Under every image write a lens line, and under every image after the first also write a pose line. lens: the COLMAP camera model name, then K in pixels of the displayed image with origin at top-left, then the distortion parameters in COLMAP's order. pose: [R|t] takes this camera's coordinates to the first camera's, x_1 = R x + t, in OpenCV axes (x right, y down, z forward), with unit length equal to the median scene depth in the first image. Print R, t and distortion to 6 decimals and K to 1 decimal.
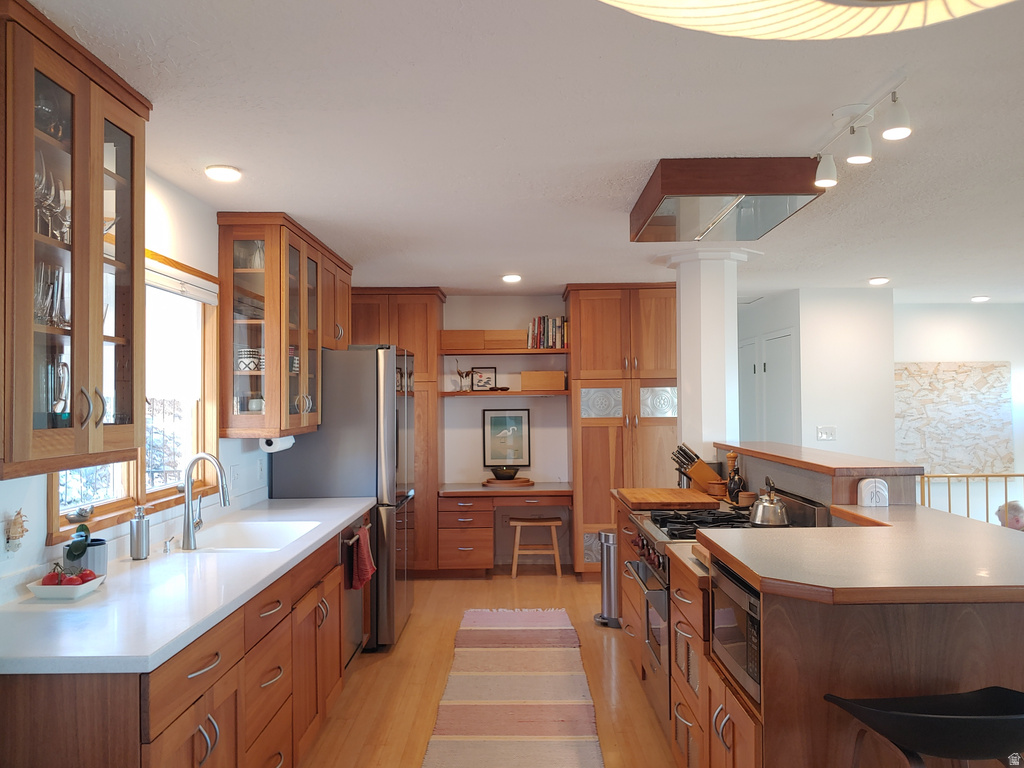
lens RADIAL K [[836.7, 0, 512.0], [0, 836.7, 384.0], [0, 0, 1]] dist [0.078378, -0.178878]
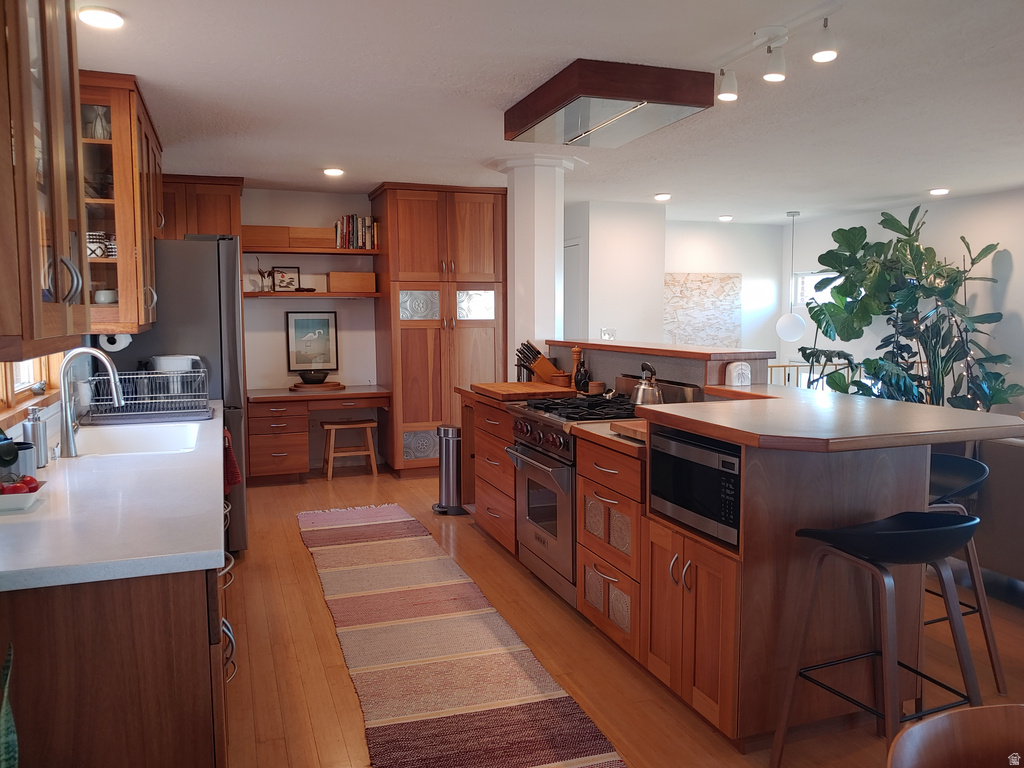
lens RADIAL K [[820.3, 0, 531.6], [0, 820.3, 385.5], [0, 0, 1]] dist [0.094991, -0.219931]
pose [[0.934169, -0.027448, 0.355772, -0.122057], [-0.010941, 0.994365, 0.105444, 0.012992], [-0.356662, -0.102395, 0.928605, 0.016198]]
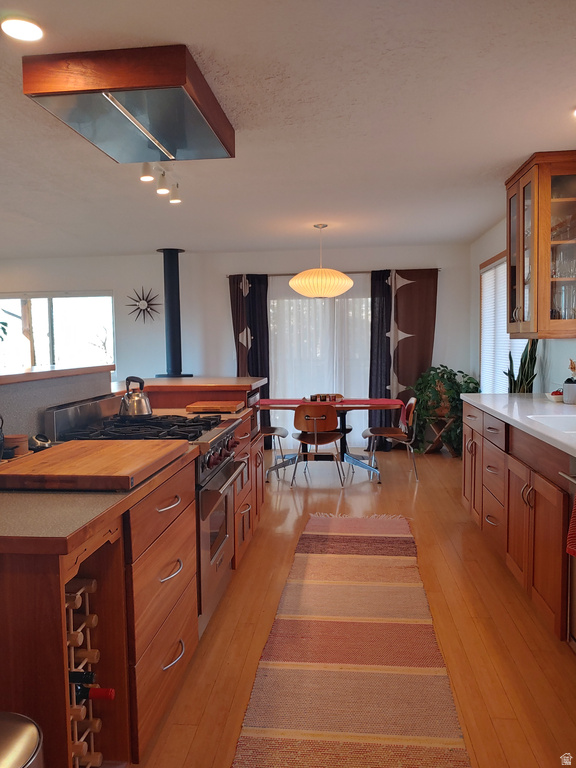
lens RADIAL K [[627.5, 0, 288.0], [0, 627.5, 384.0], [0, 0, 1]] dist [0.078378, -0.178878]
pose [[-0.995496, 0.017370, 0.093198, 0.002863], [0.022158, 0.998474, 0.050585, 0.042891], [-0.092178, 0.052423, -0.994362, 0.983621]]
